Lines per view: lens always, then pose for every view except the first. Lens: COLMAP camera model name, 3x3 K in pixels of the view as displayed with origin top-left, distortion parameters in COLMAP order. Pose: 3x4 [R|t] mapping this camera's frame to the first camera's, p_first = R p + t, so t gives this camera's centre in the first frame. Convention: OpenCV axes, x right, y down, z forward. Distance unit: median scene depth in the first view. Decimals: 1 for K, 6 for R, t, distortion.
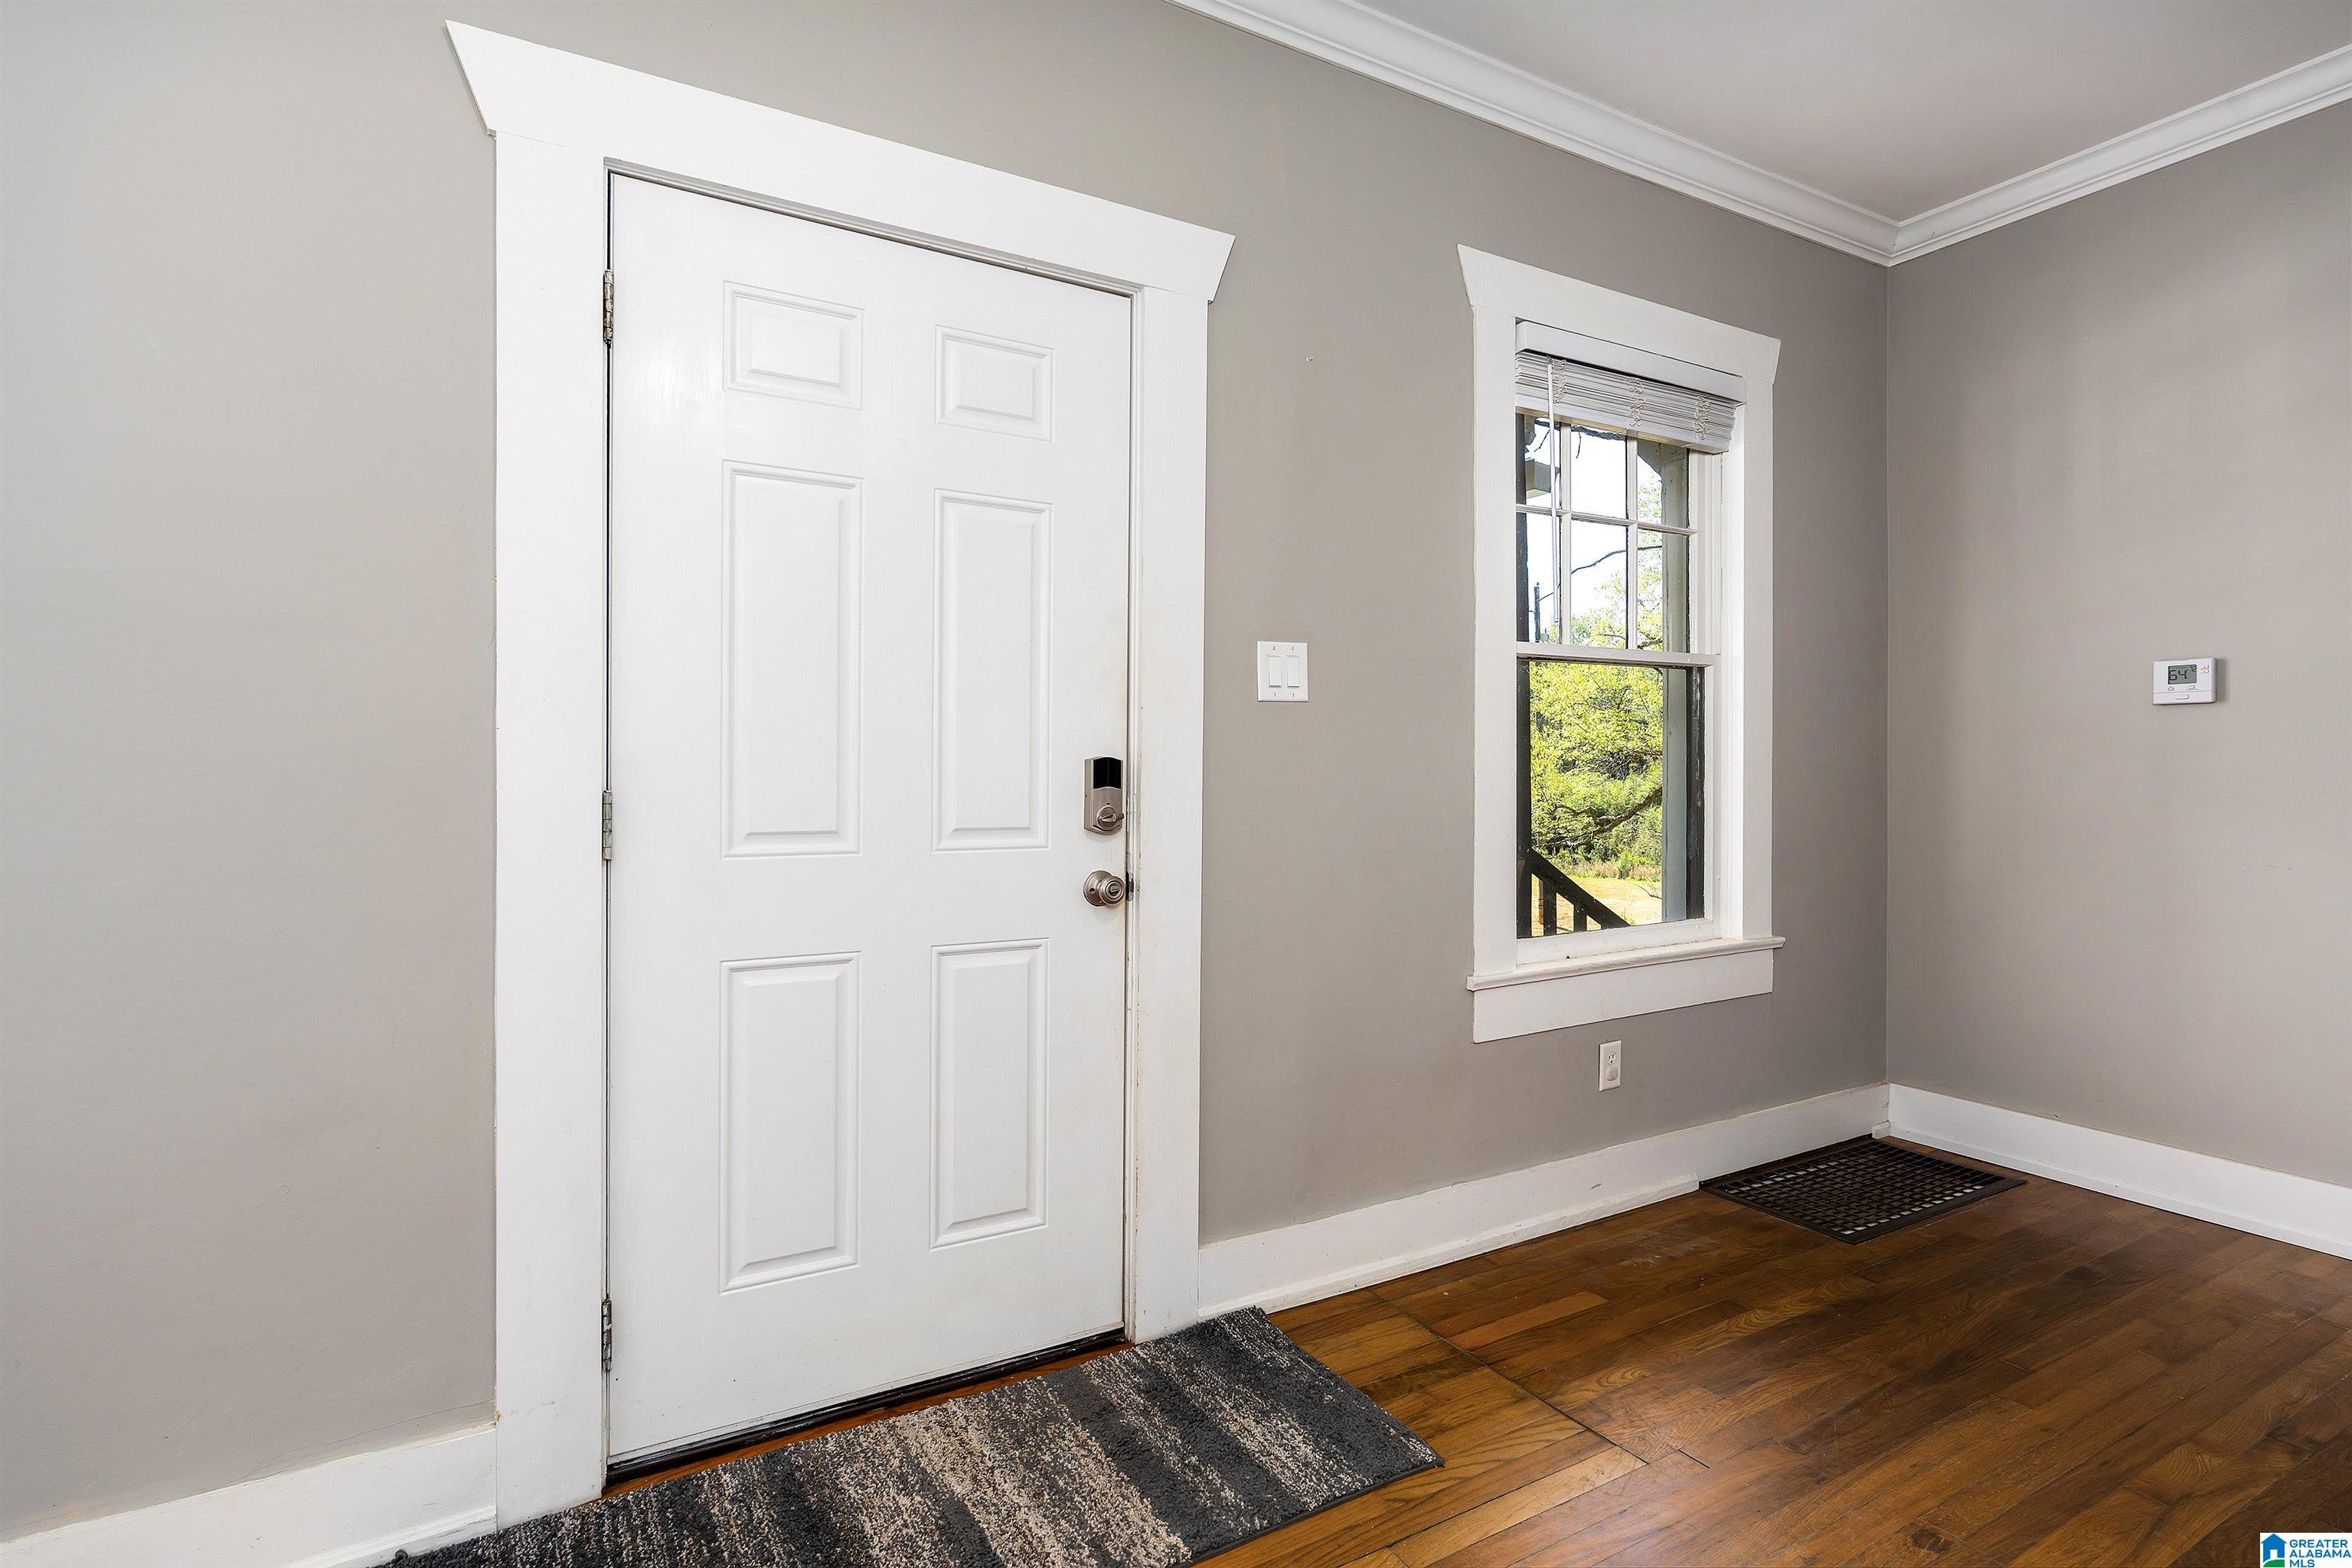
lens RADIAL K [[1131.5, 0, 1181.1], [0, 1131.5, 776.9], [0, 0, 1]] dist [0.000902, -0.000634]
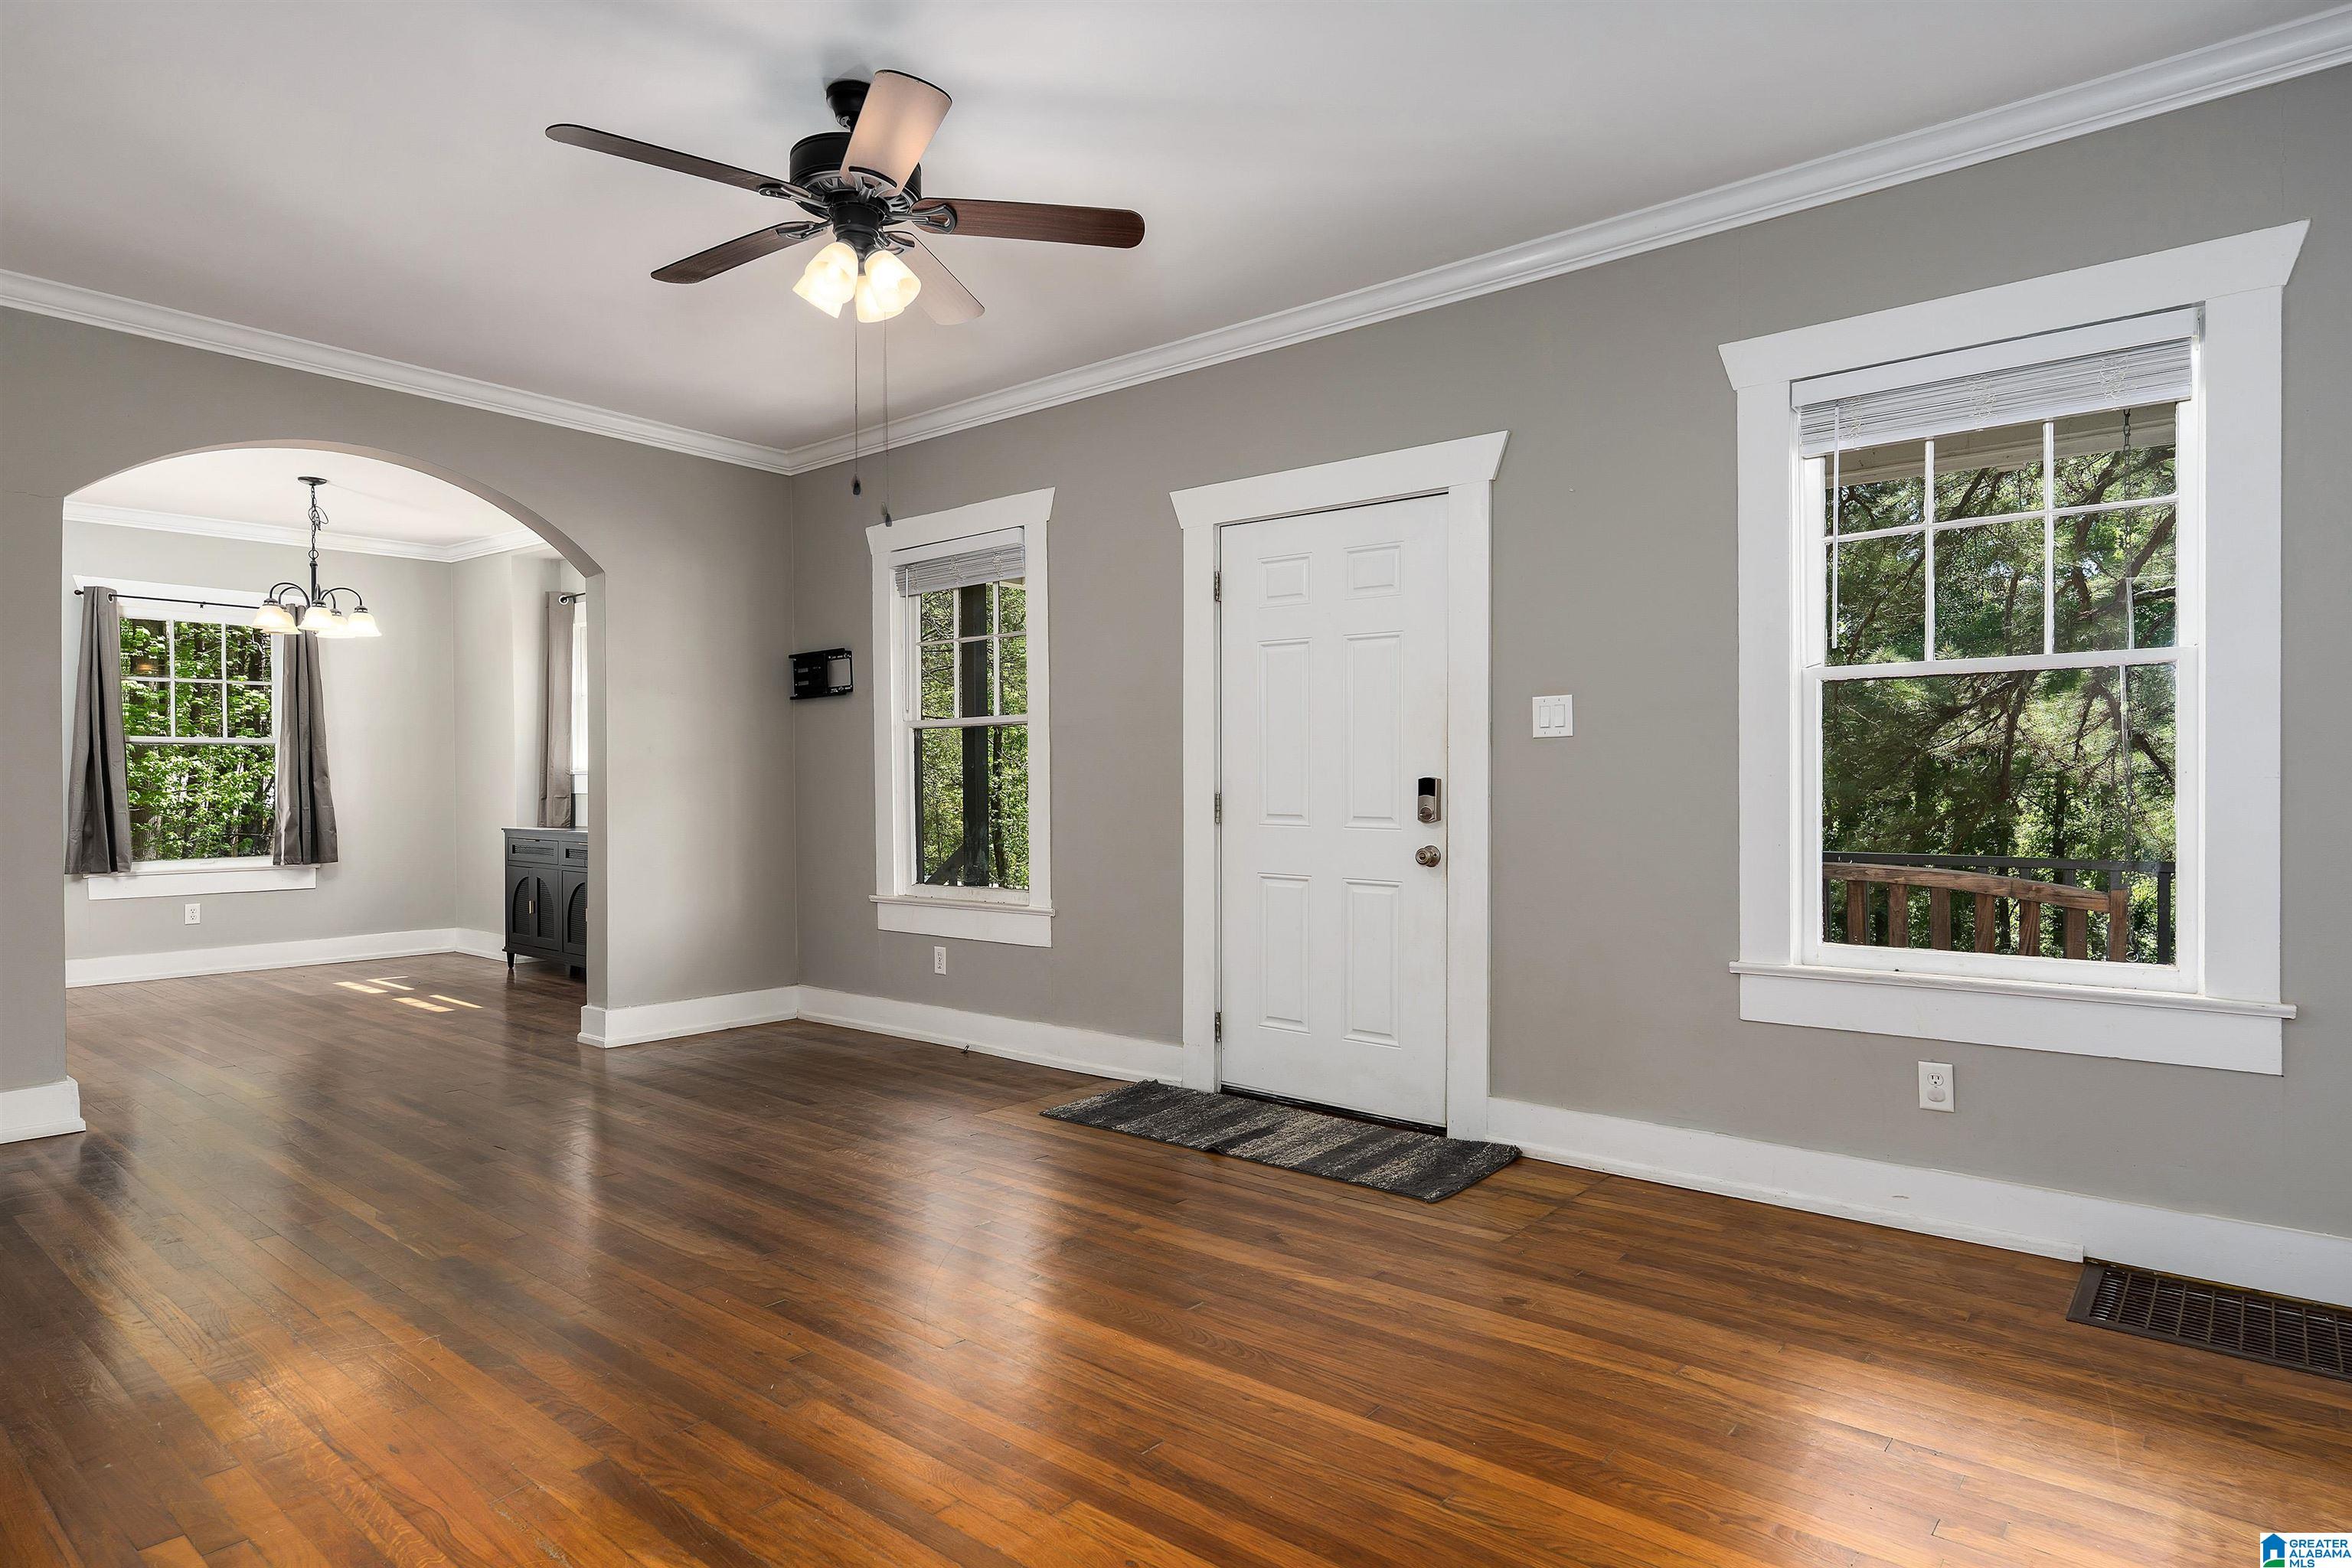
lens RADIAL K [[1300.9, 0, 1178.4], [0, 1300.9, 806.6], [0, 0, 1]] dist [-0.013178, 0.001847]
pose [[0.353874, 0.017684, -0.935126, 1.453380], [-0.004419, 0.999842, 0.017236, -0.005717], [0.935283, -0.001967, 0.353896, -0.018735]]
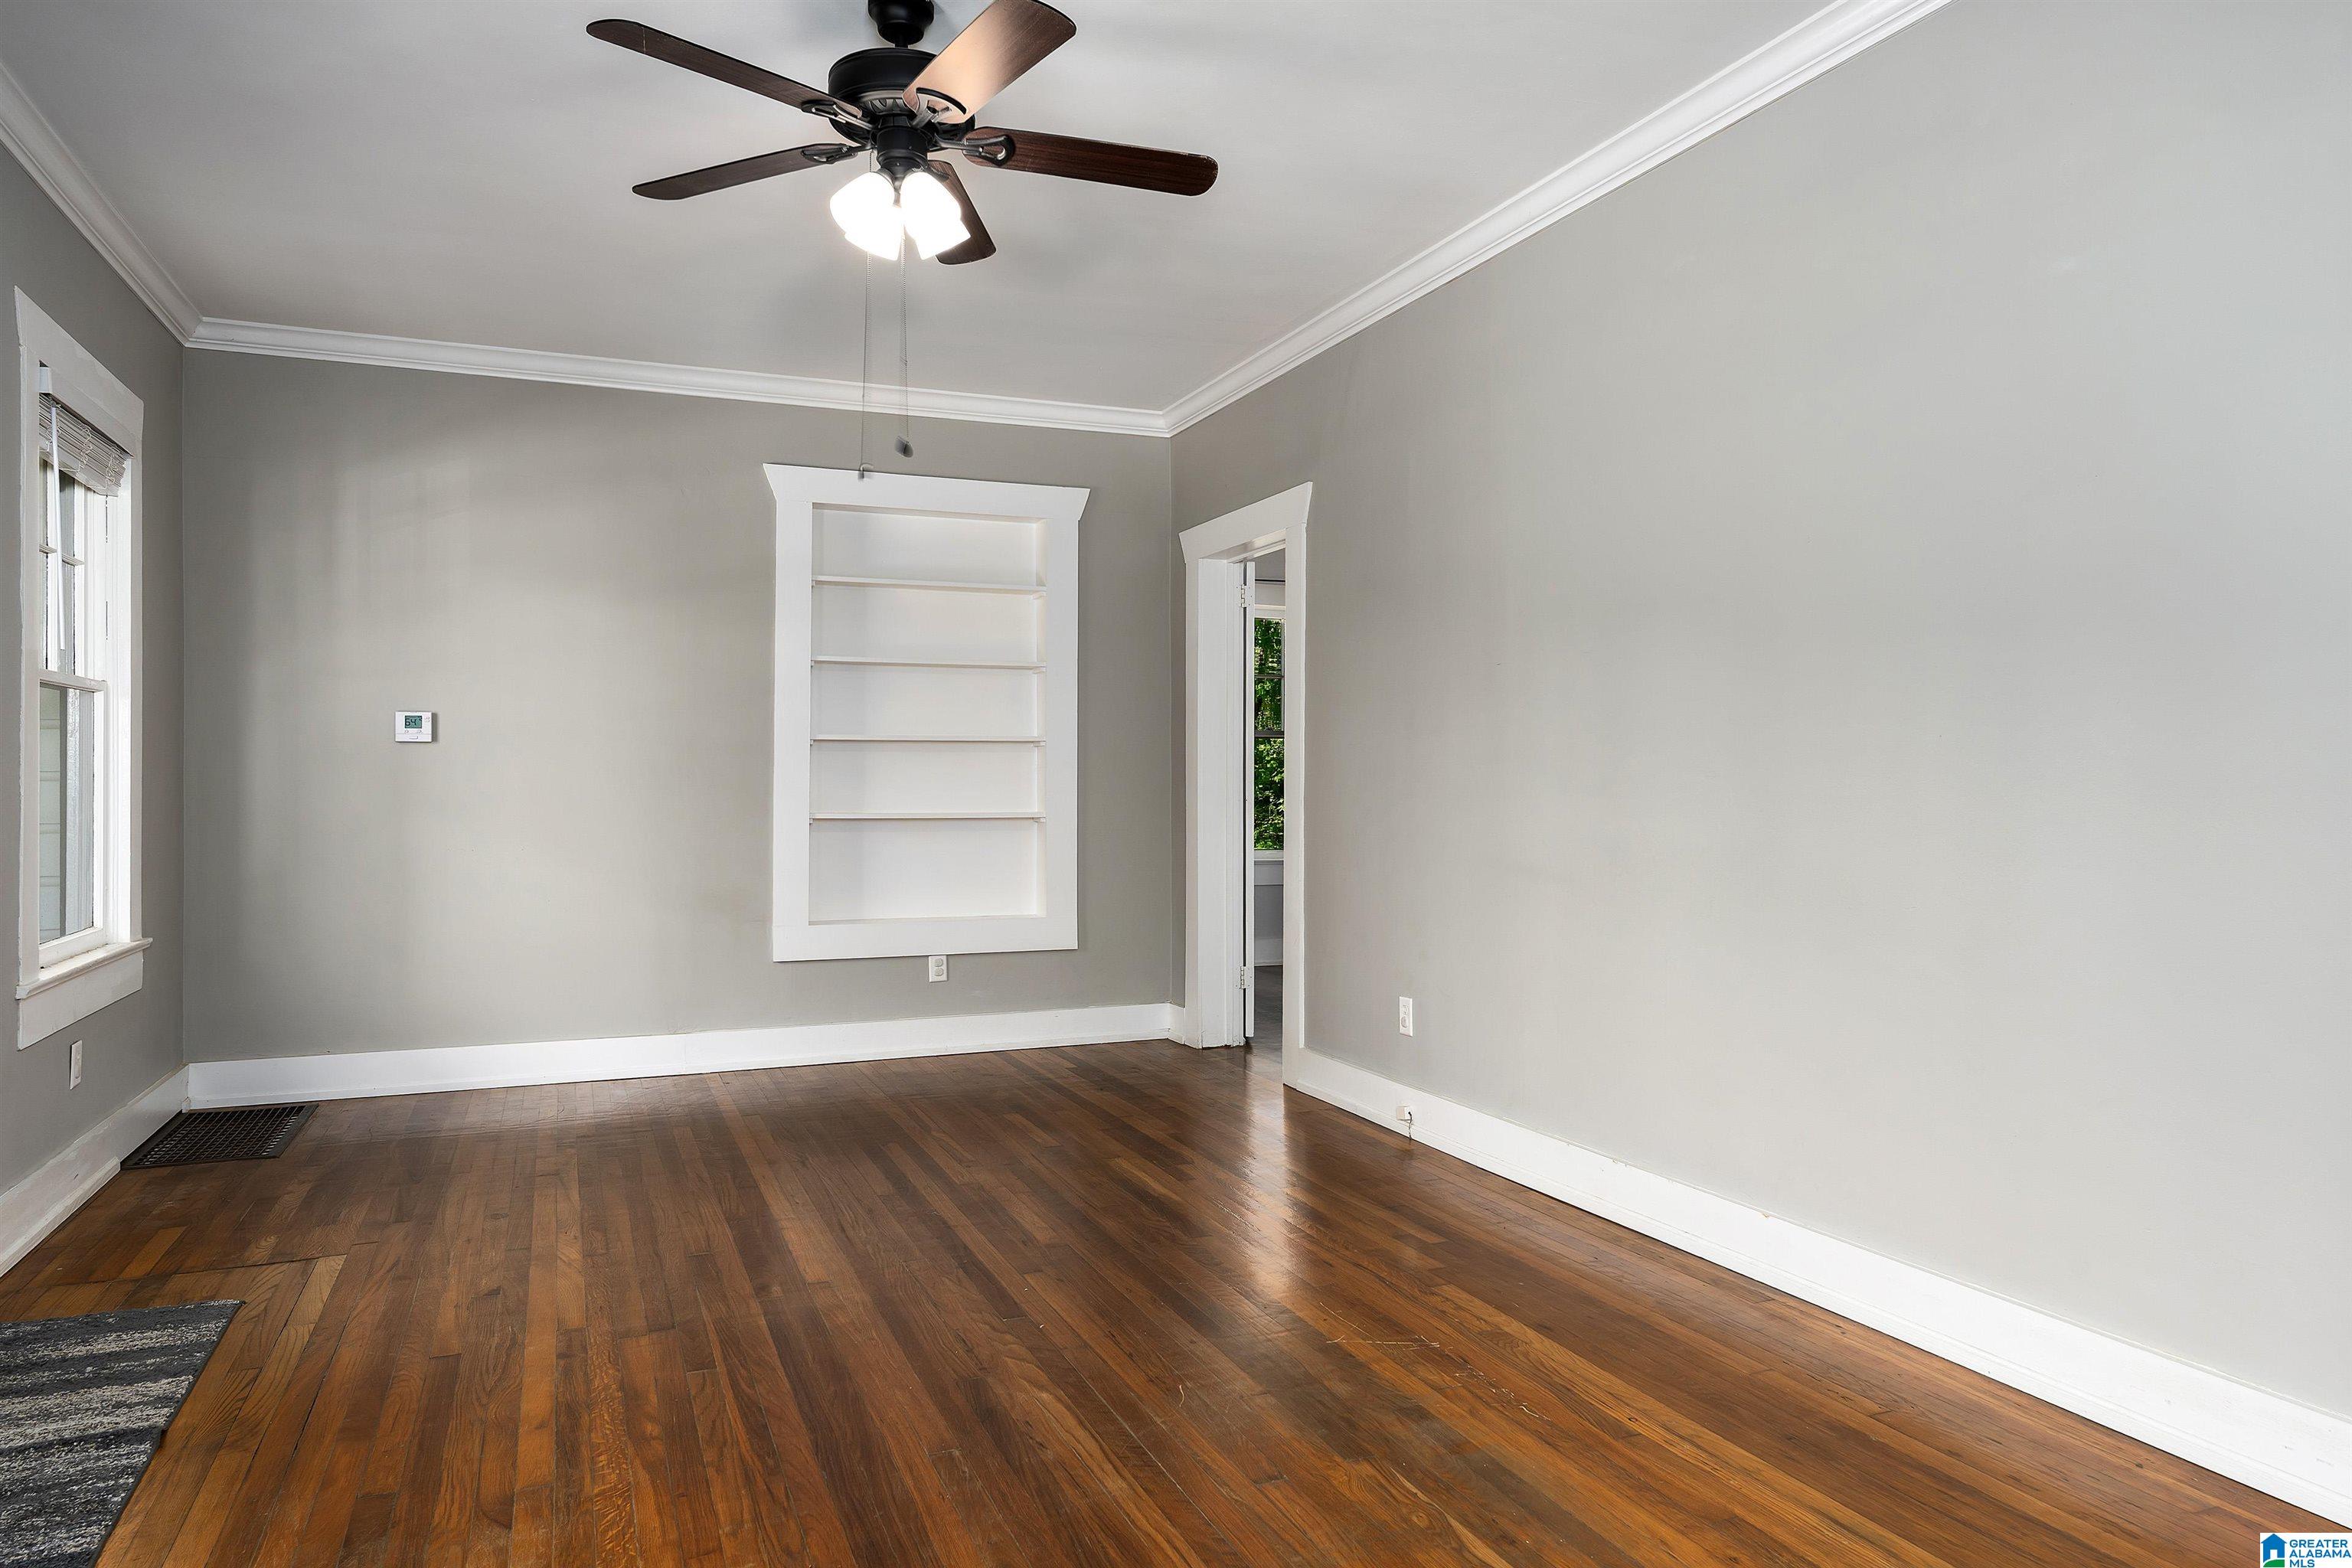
lens RADIAL K [[1501.9, 0, 1167.4], [0, 1501.9, 776.1], [0, 0, 1]] dist [0.003241, 0.000449]
pose [[0.132783, 0.006160, 0.991126, -1.094539], [0.007142, 0.999949, -0.007172, -0.000289], [-0.991119, 0.008031, 0.132732, -0.261587]]
